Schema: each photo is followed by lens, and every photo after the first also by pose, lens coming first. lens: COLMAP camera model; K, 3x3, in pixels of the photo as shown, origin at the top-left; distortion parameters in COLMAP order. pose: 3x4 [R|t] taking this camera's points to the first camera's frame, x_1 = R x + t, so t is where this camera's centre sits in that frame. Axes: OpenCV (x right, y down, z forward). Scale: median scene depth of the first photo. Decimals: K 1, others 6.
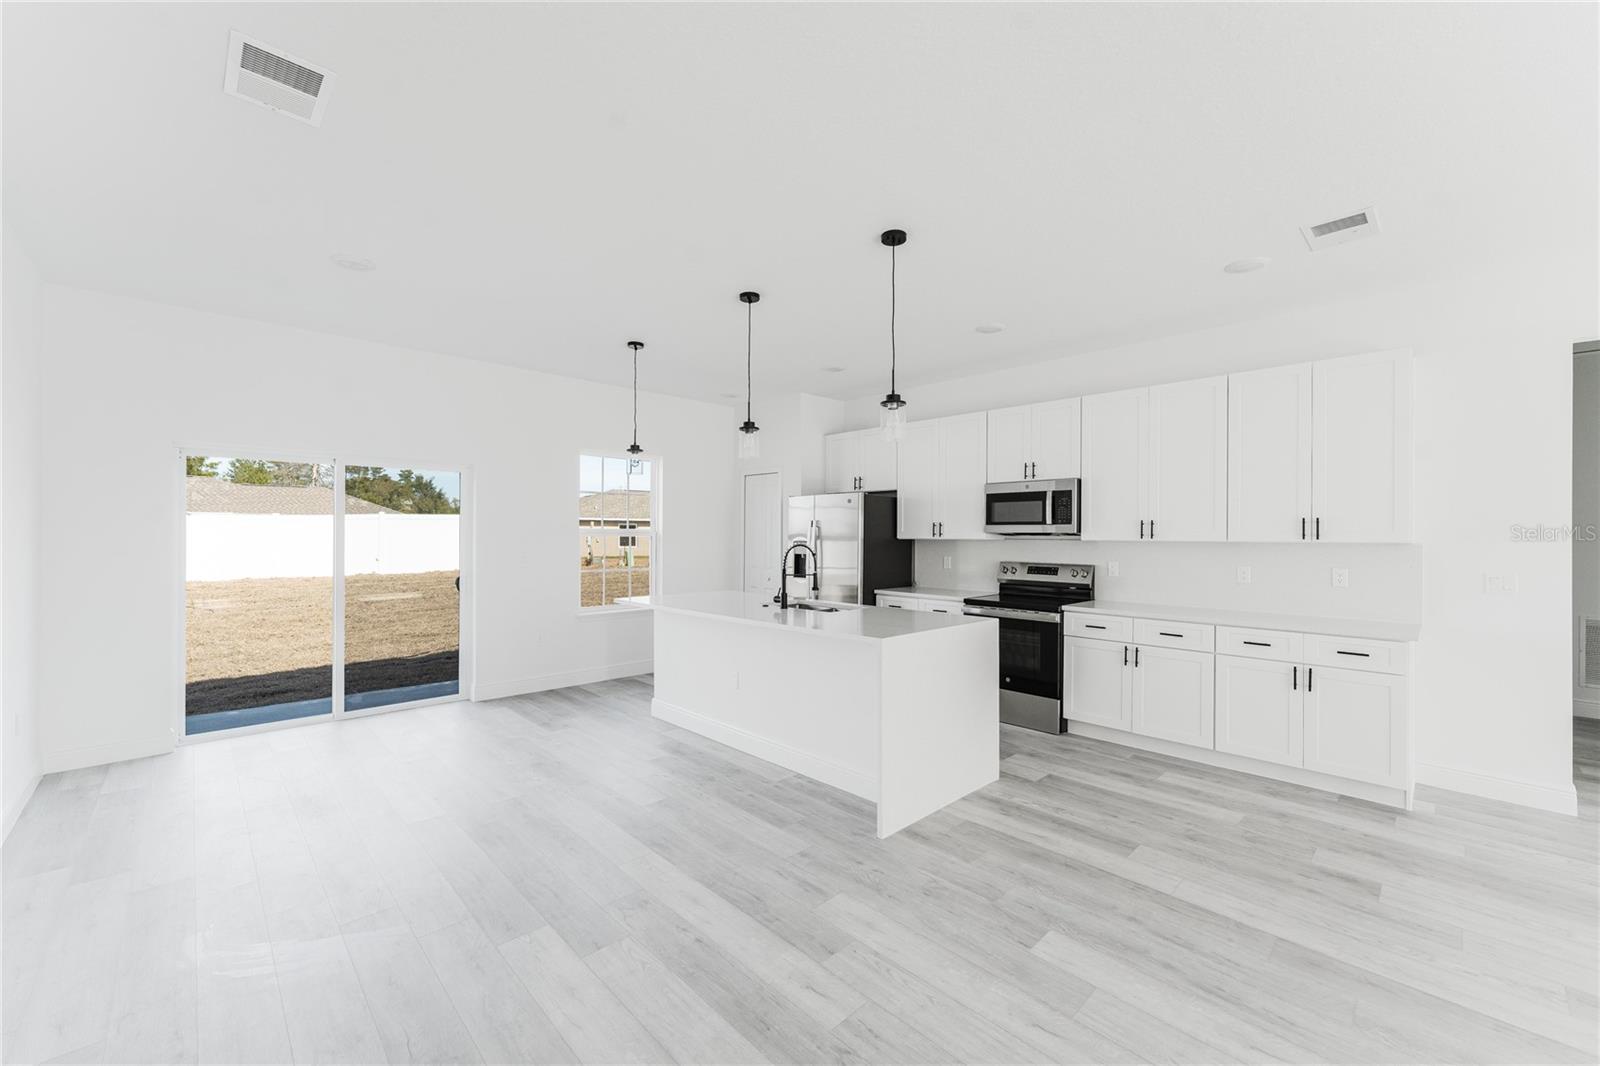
lens RADIAL K [[648.2, 0, 800.0], [0, 648.2, 533.0], [0, 0, 1]] dist [0.000132, 0.000075]
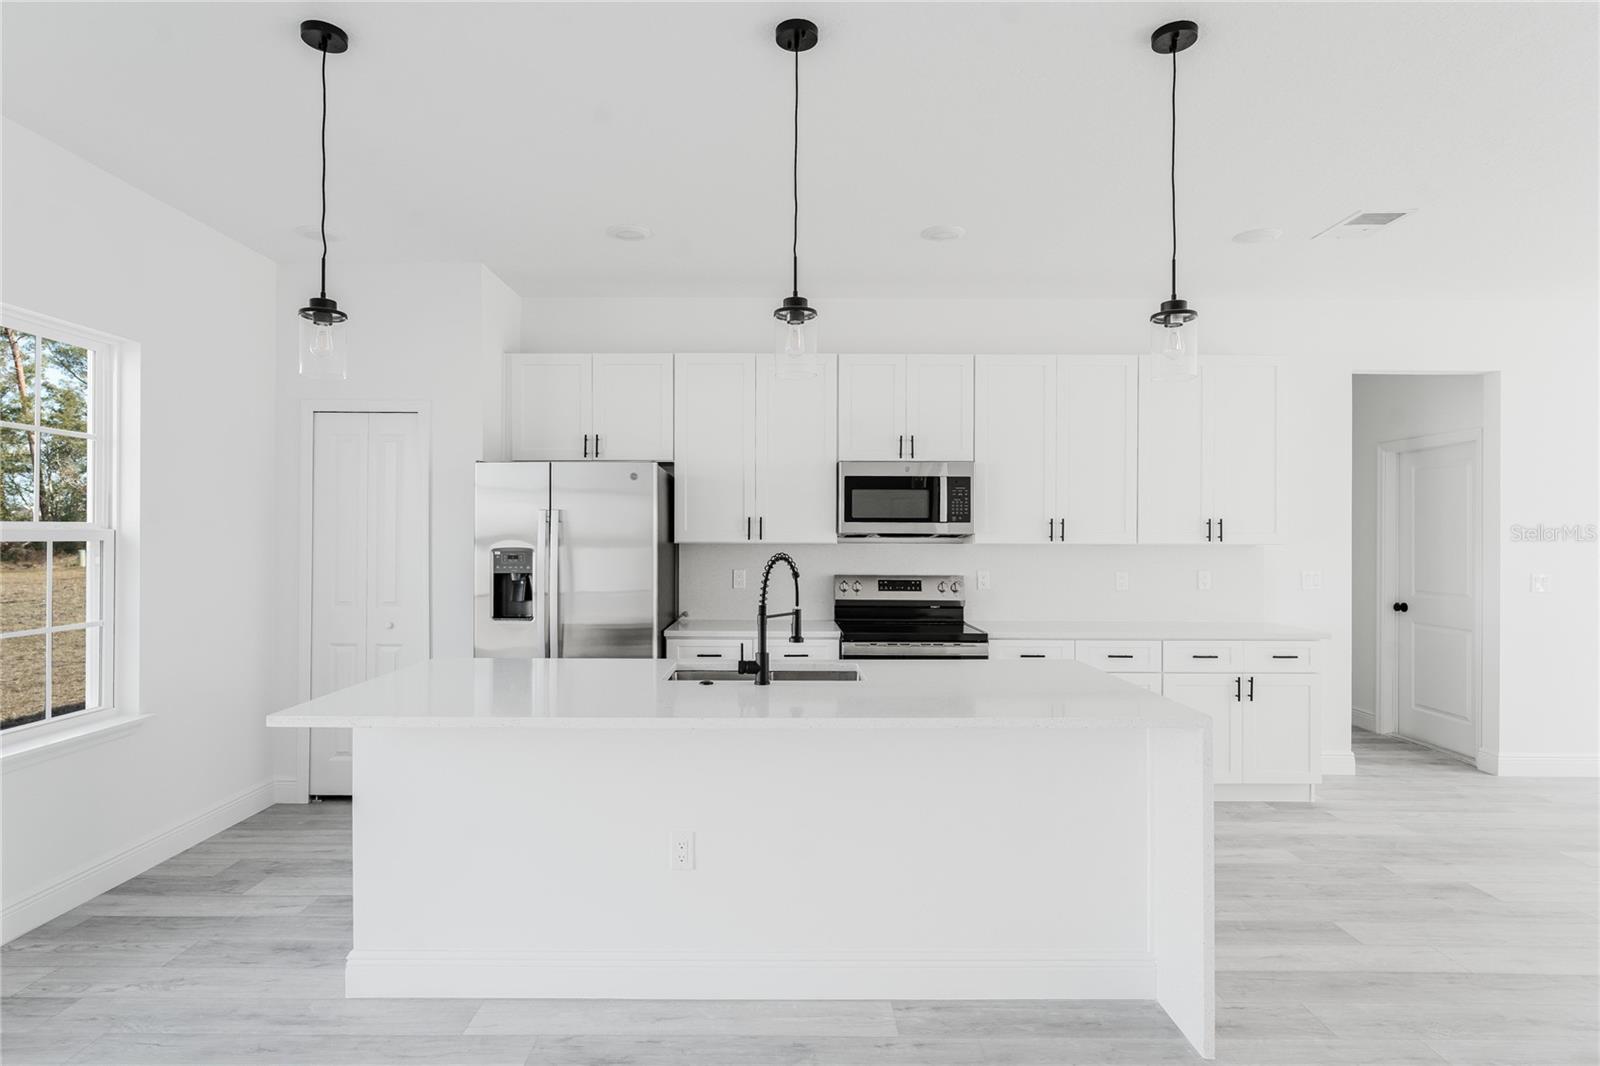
lens RADIAL K [[846.8, 0, 798.3], [0, 846.8, 536.8], [0, 0, 1]] dist [-0.001516, 0.000430]
pose [[0.689689, -0.001909, 0.724103, -0.424027], [-0.002008, 0.999988, 0.004549, -0.000871], [-0.724103, -0.004591, 0.689677, 0.463846]]
